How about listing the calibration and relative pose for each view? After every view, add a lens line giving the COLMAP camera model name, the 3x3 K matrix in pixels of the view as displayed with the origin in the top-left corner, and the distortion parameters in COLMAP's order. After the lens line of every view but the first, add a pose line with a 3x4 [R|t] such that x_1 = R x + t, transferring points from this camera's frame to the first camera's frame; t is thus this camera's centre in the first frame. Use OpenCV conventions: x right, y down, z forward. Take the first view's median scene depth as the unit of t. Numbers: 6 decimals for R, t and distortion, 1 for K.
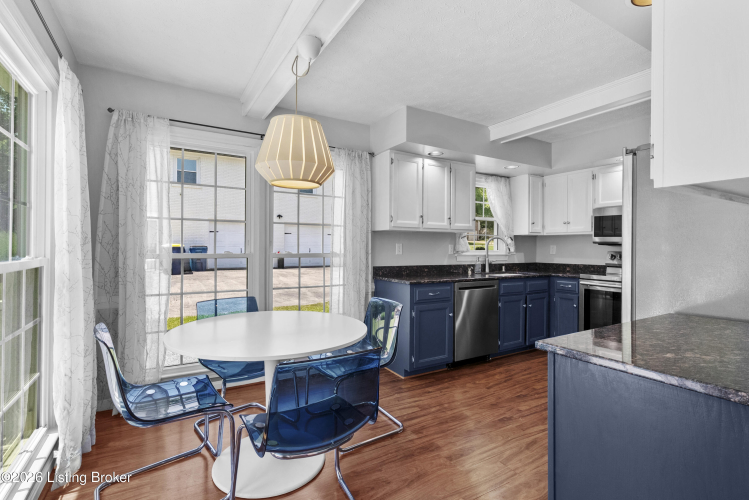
lens RADIAL K [[344.9, 0, 376.3], [0, 344.9, 246.4], [0, 0, 1]] dist [-0.002770, -0.000293]
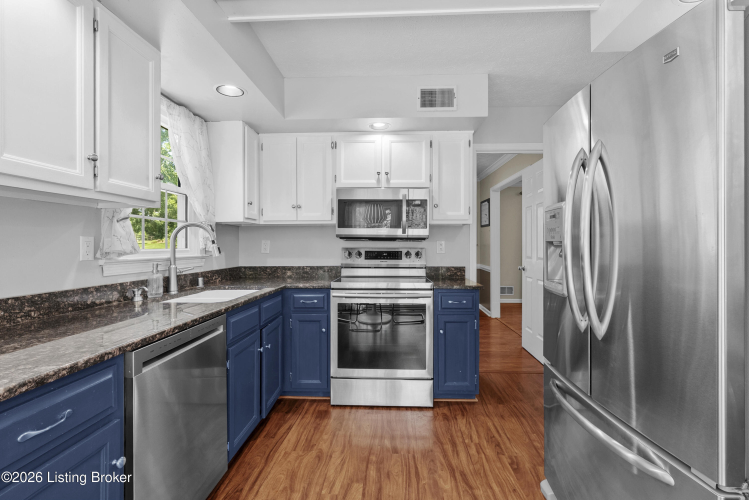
lens RADIAL K [[344.9, 0, 376.3], [0, 344.9, 246.4], [0, 0, 1]] dist [-0.002770, -0.000293]
pose [[0.541317, -0.008416, 0.840777, 0.066138], [0.002228, 0.999961, 0.008575, 0.004490], [-0.840816, -0.002768, 0.541314, 0.509758]]
